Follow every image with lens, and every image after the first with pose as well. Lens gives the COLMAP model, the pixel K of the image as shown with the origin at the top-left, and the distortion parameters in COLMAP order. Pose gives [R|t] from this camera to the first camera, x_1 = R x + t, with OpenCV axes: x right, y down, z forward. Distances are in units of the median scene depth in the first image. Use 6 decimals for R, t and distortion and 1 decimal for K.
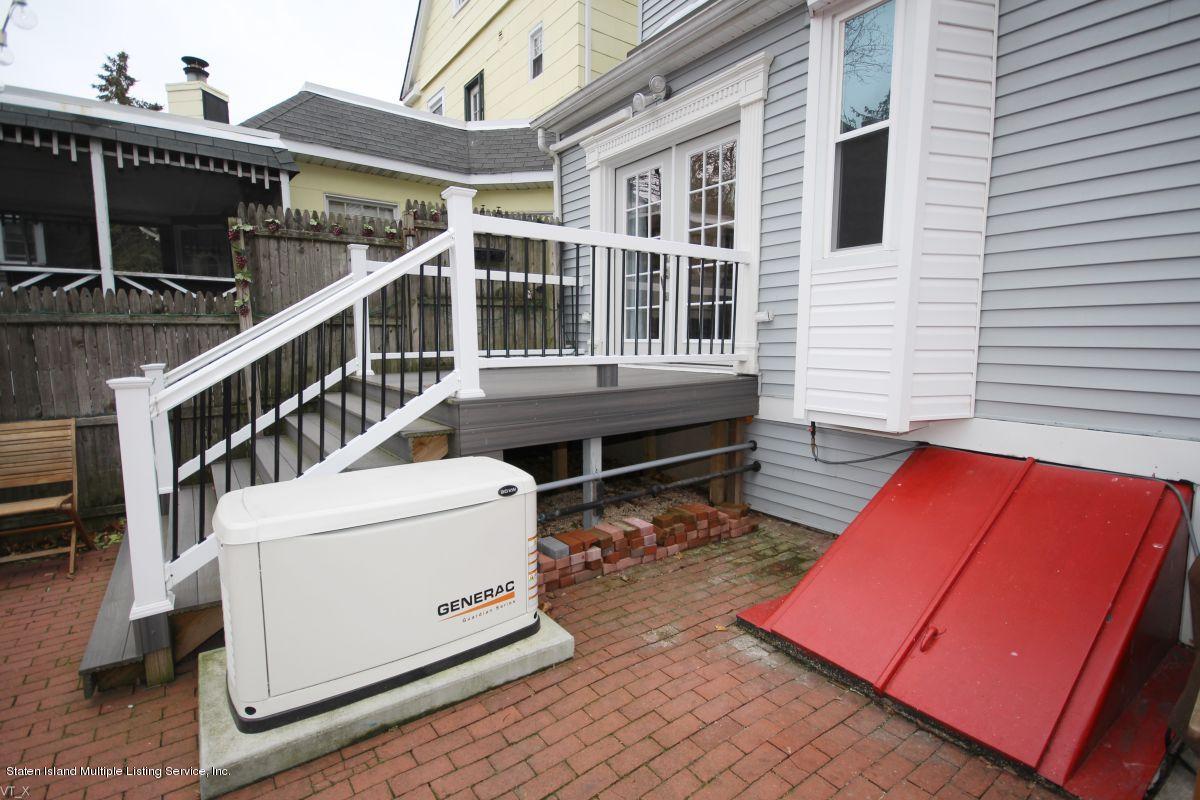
lens RADIAL K [[551.1, 0, 599.2], [0, 551.1, 396.8], [0, 0, 1]] dist [-0.001496, -0.000236]
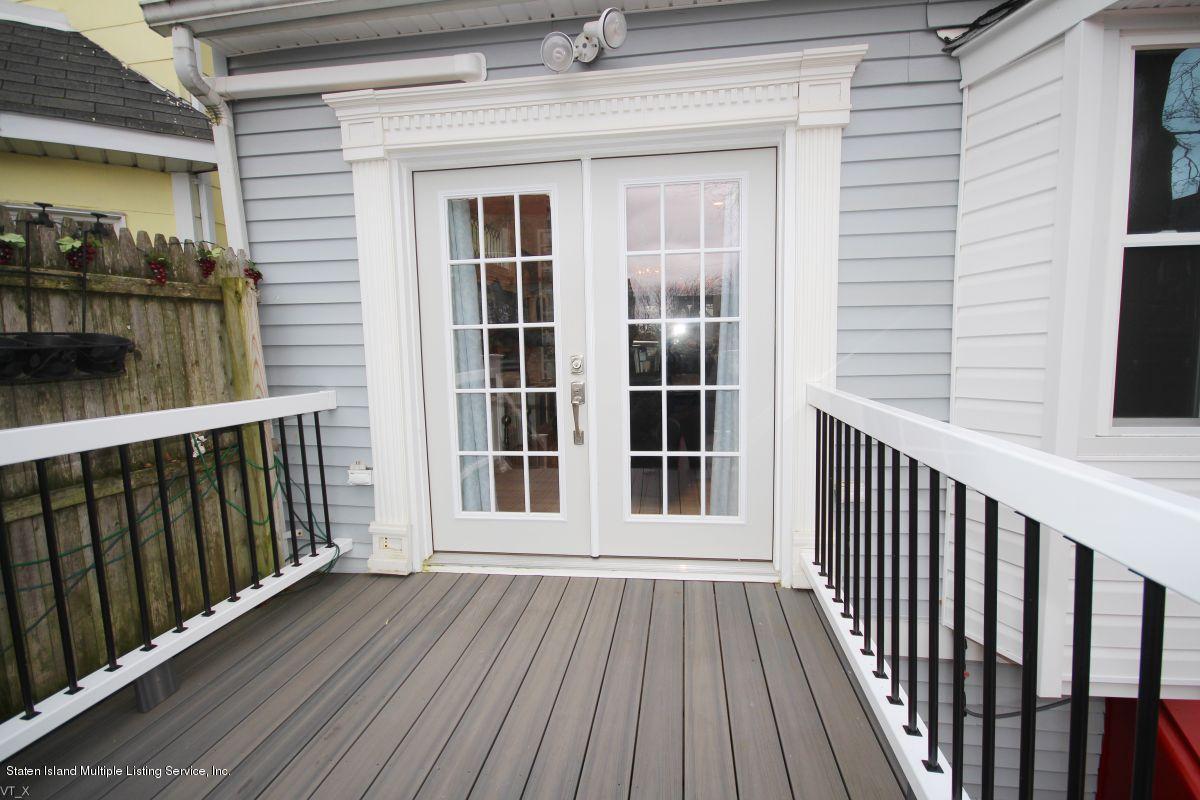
lens RADIAL K [[551.1, 0, 606.0], [0, 551.1, 398.0], [0, 0, 1]] dist [-0.001496, -0.000236]
pose [[0.688131, -0.098313, 0.718895, -0.220725], [0.111133, 0.993368, 0.029472, -0.211896], [-0.717025, 0.059613, 0.694493, 0.556046]]
